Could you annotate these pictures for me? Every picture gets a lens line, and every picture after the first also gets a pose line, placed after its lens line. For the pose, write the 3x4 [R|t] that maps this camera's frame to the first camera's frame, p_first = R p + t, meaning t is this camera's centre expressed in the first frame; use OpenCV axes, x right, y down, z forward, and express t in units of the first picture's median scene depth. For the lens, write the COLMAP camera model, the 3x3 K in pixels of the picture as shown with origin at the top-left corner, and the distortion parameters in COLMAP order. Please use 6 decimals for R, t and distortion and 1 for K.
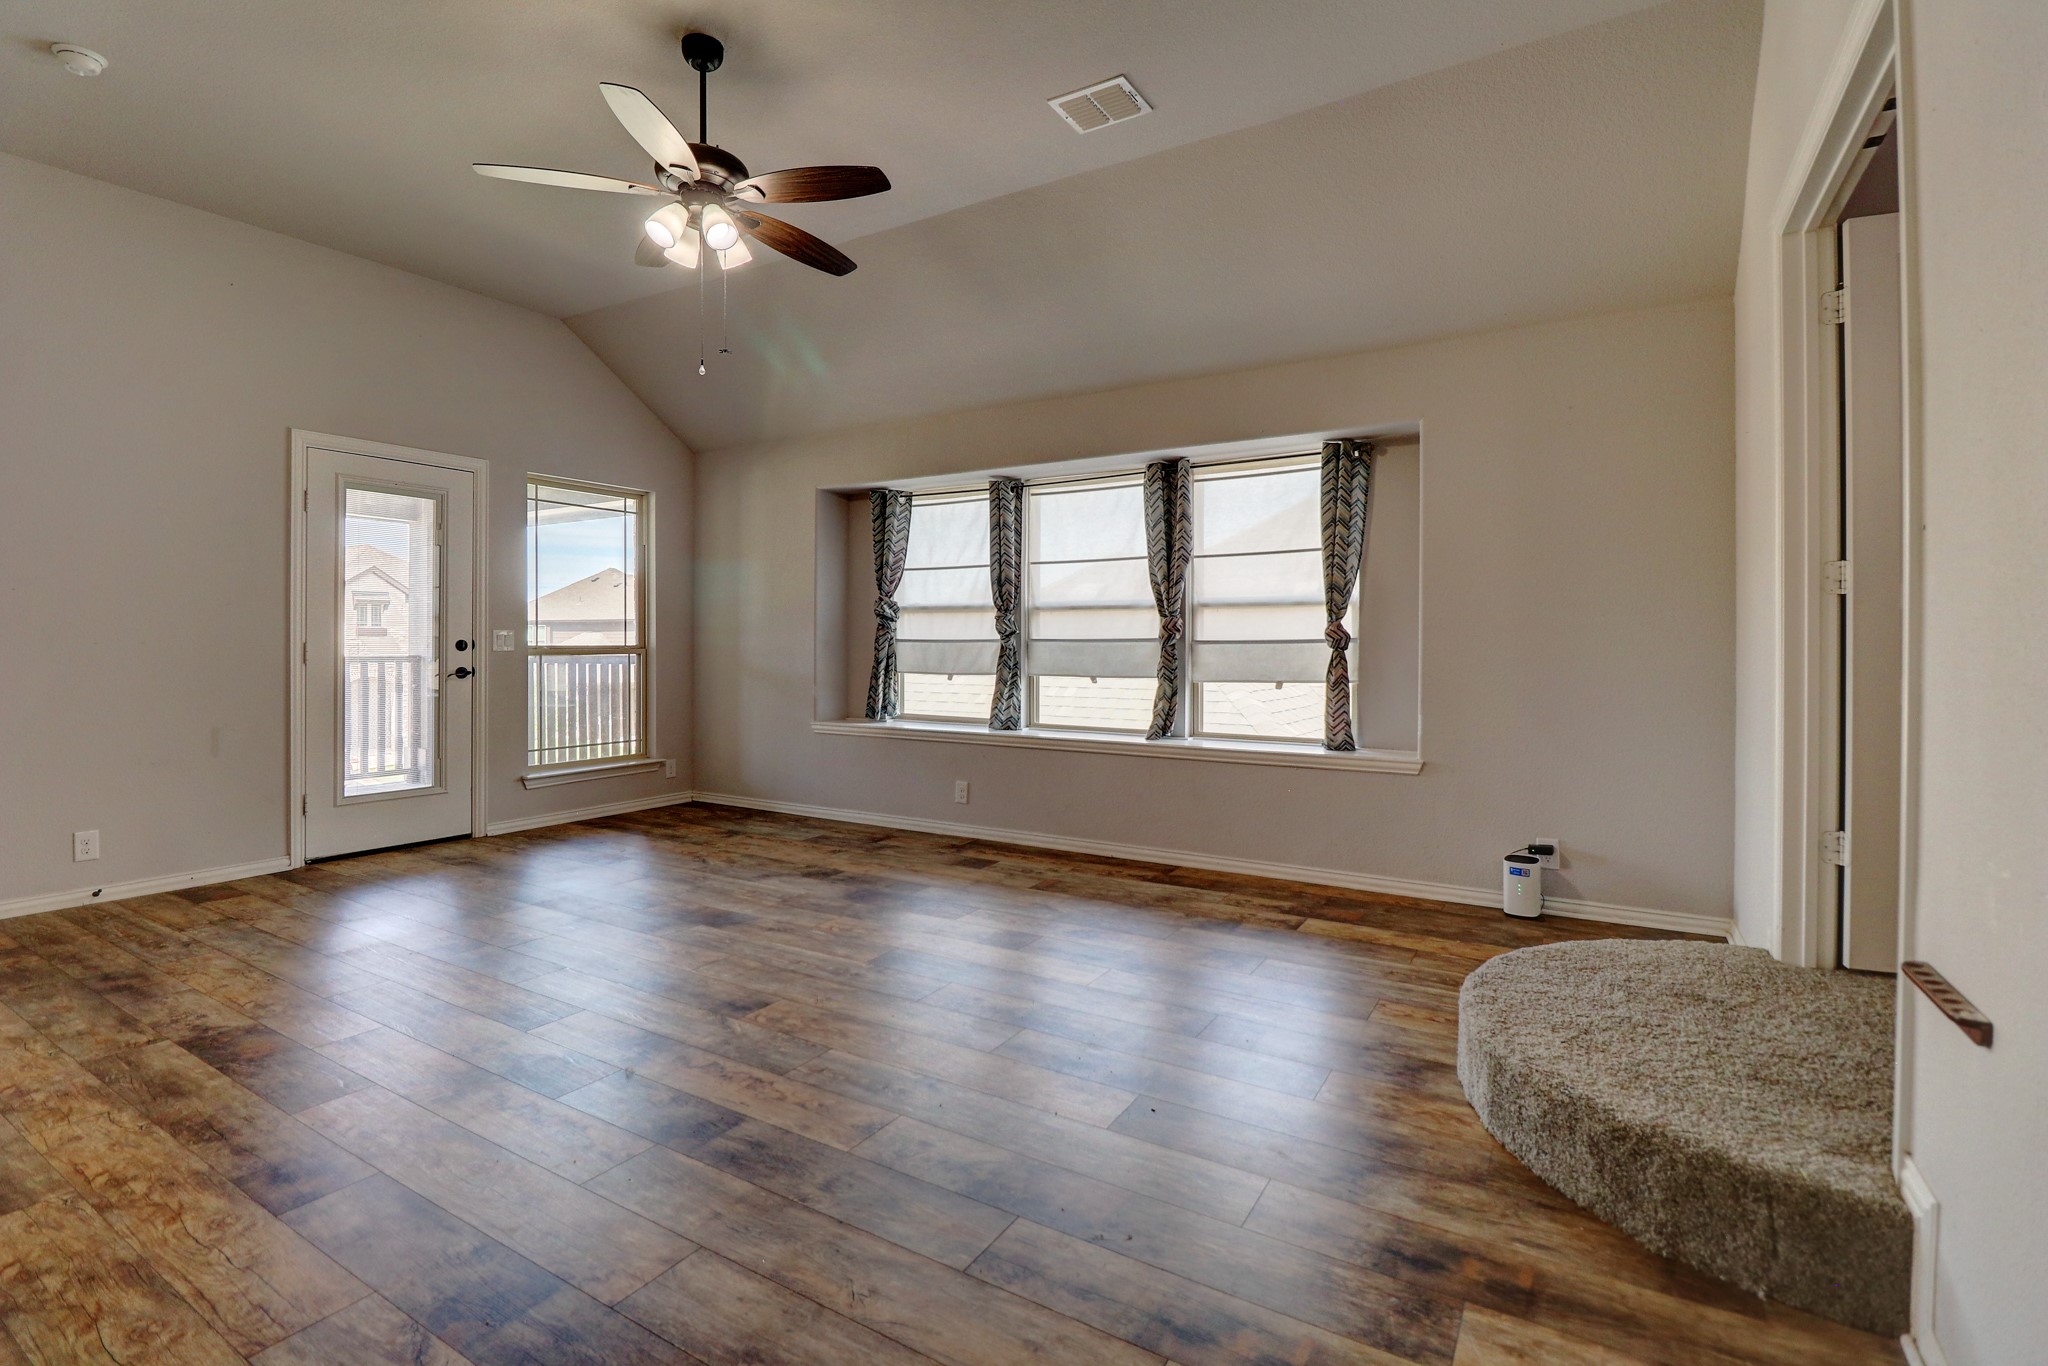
lens RADIAL K [[936.7, 0, 1021.2], [0, 936.7, 645.4], [0, 0, 1]] dist [-0.010407, -0.006604]
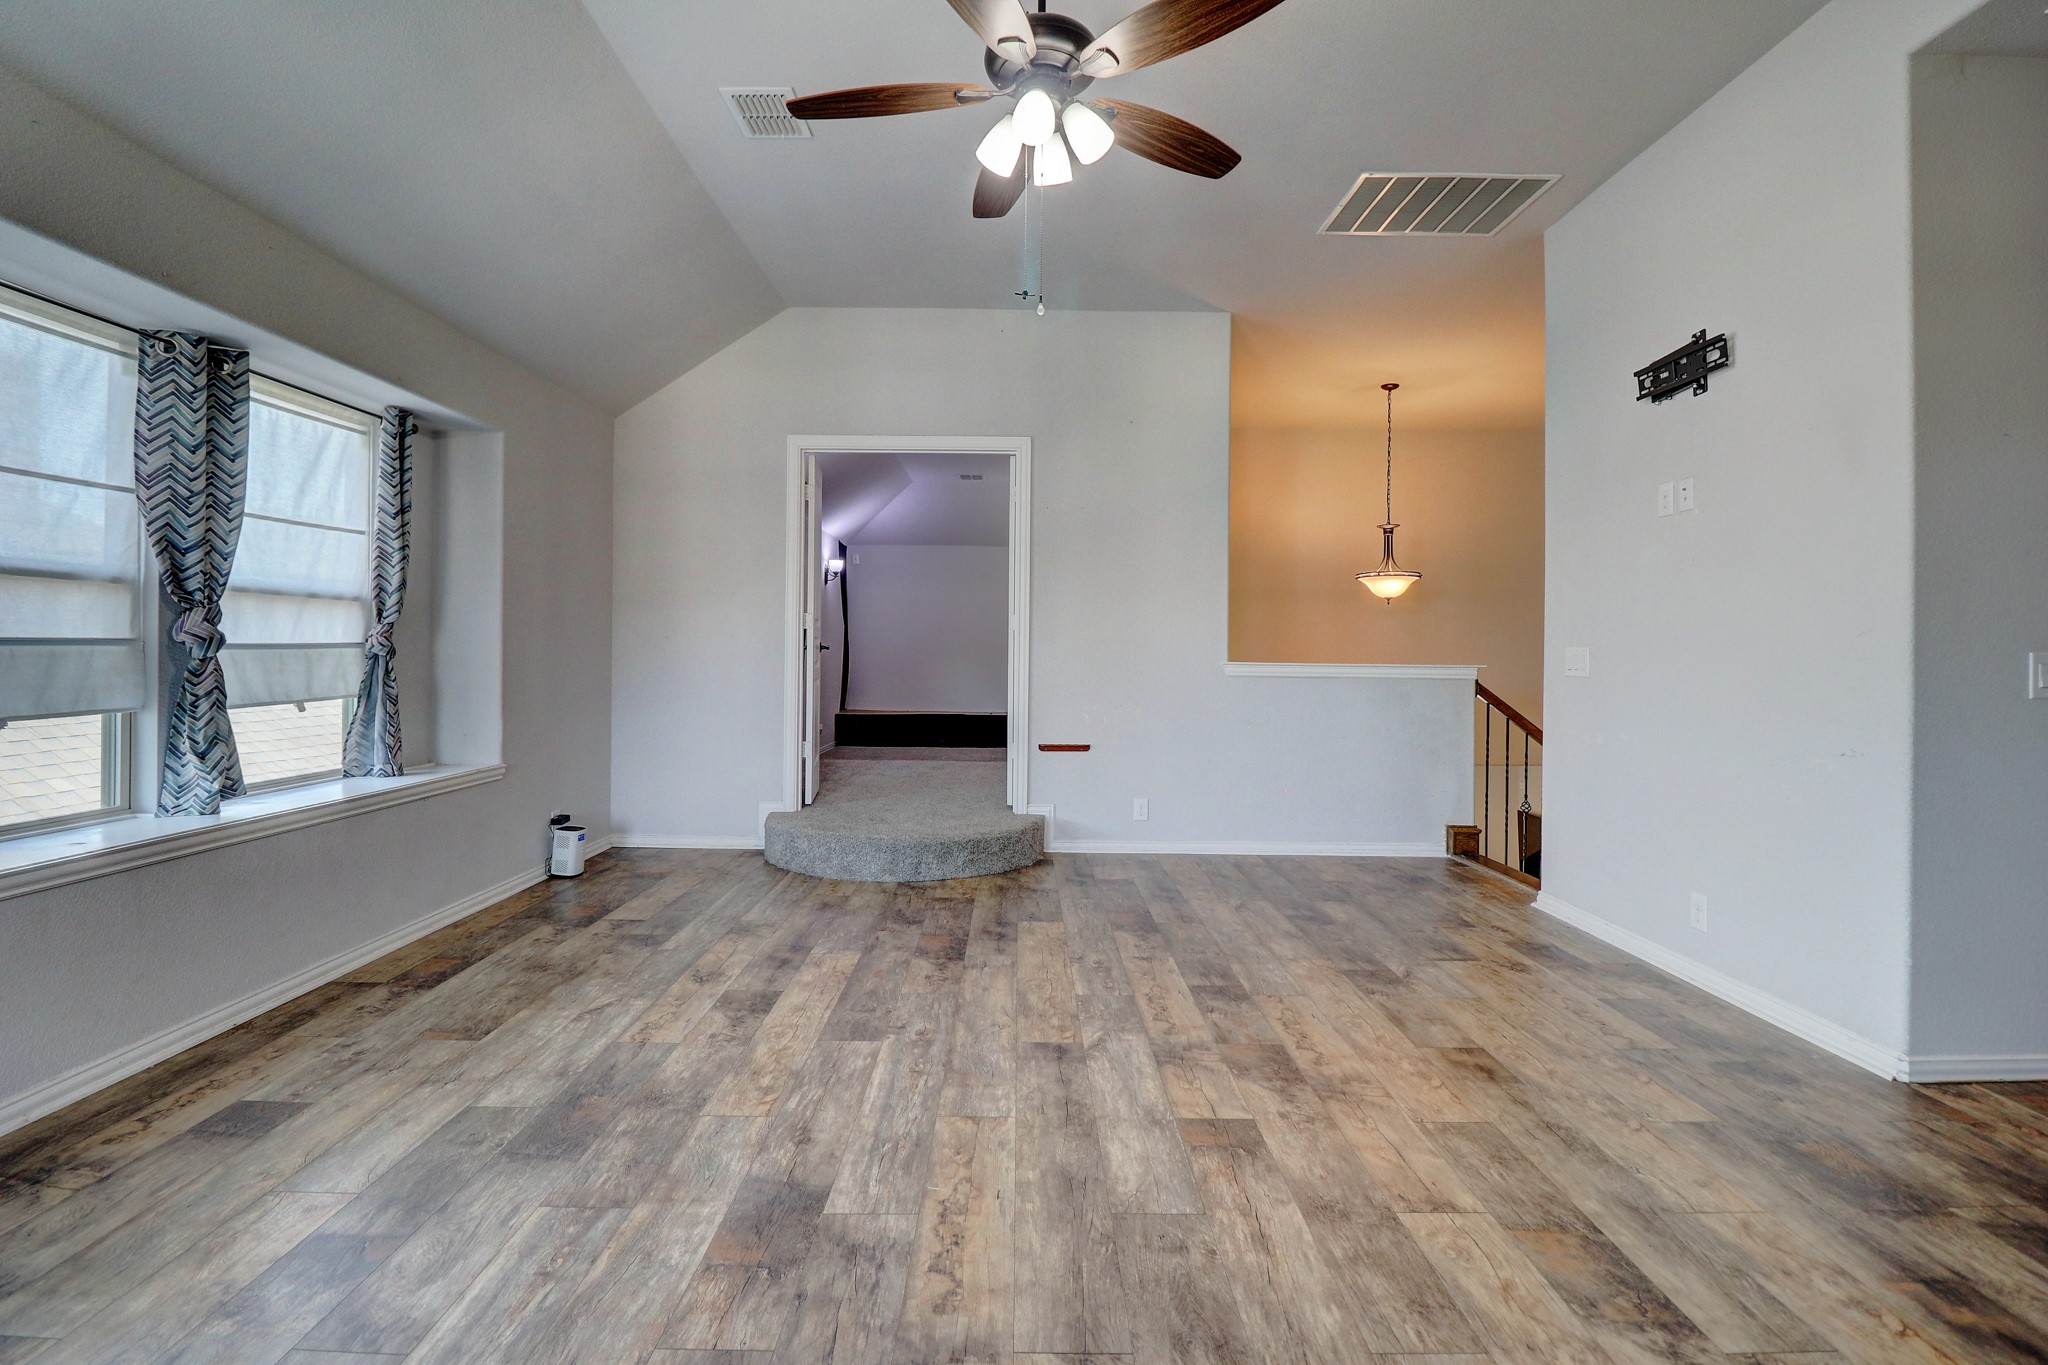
lens RADIAL K [[936.7, 0, 1011.9], [0, 936.7, 665.8], [0, 0, 1]] dist [-0.010407, -0.006604]
pose [[-0.507678, -0.019390, 0.861329, -0.589087], [-0.008017, 0.999810, 0.017782, -0.006255], [-0.861509, 0.002123, -0.507737, 0.833549]]
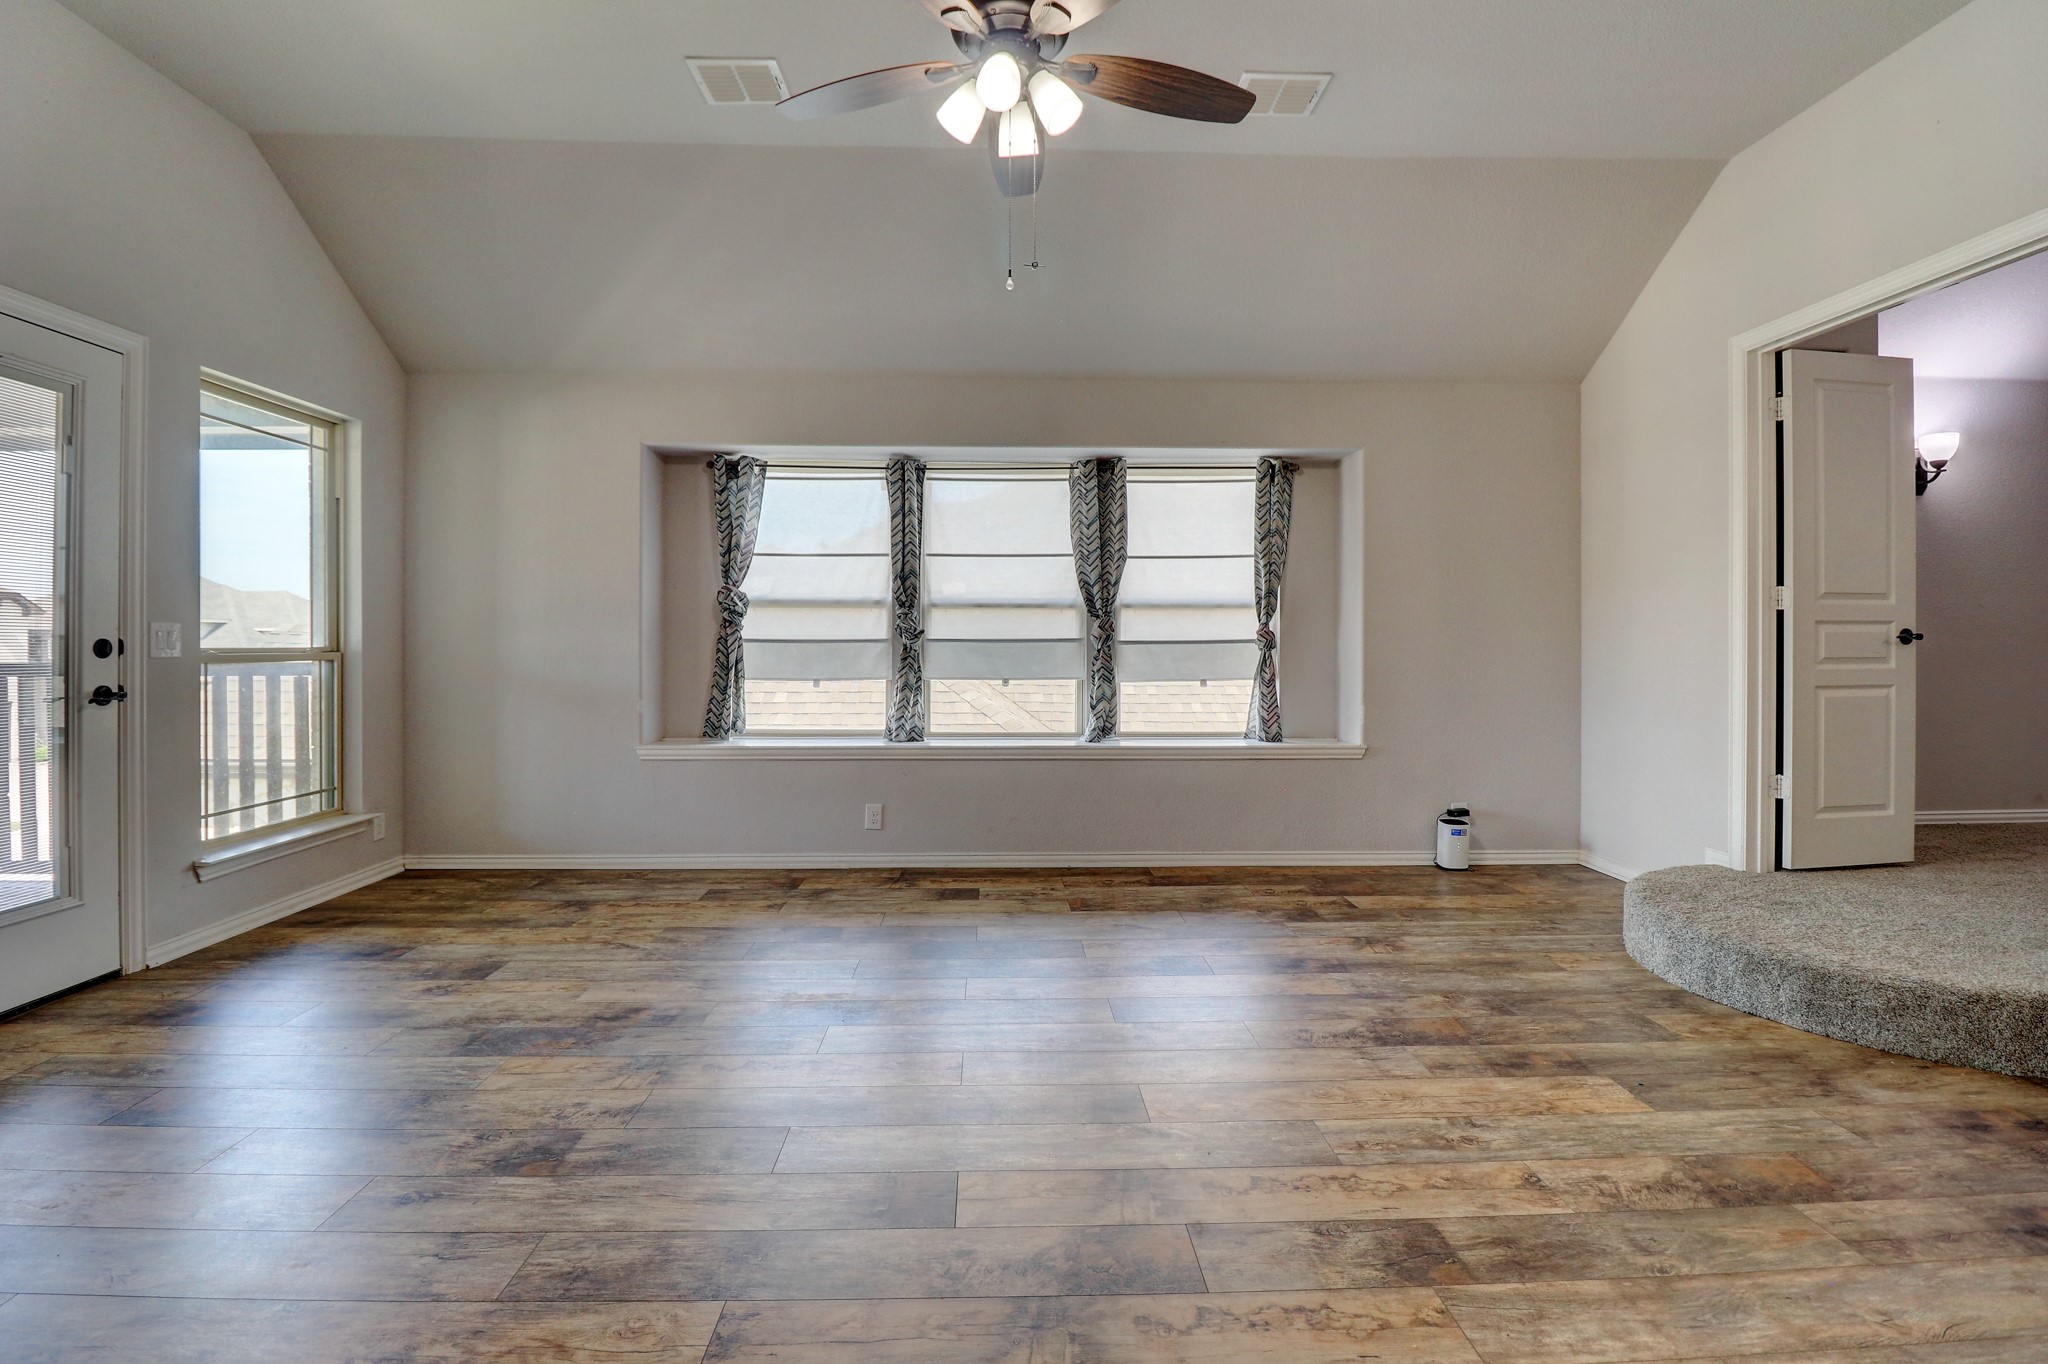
lens RADIAL K [[936.7, 0, 1017.2], [0, 936.7, 643.7], [0, 0, 1]] dist [-0.010407, -0.006604]
pose [[0.839954, -0.001108, 0.542656, -0.440556], [0.001679, 0.999998, -0.000556, -0.001688], [-0.542655, 0.001378, 0.839955, 0.213002]]
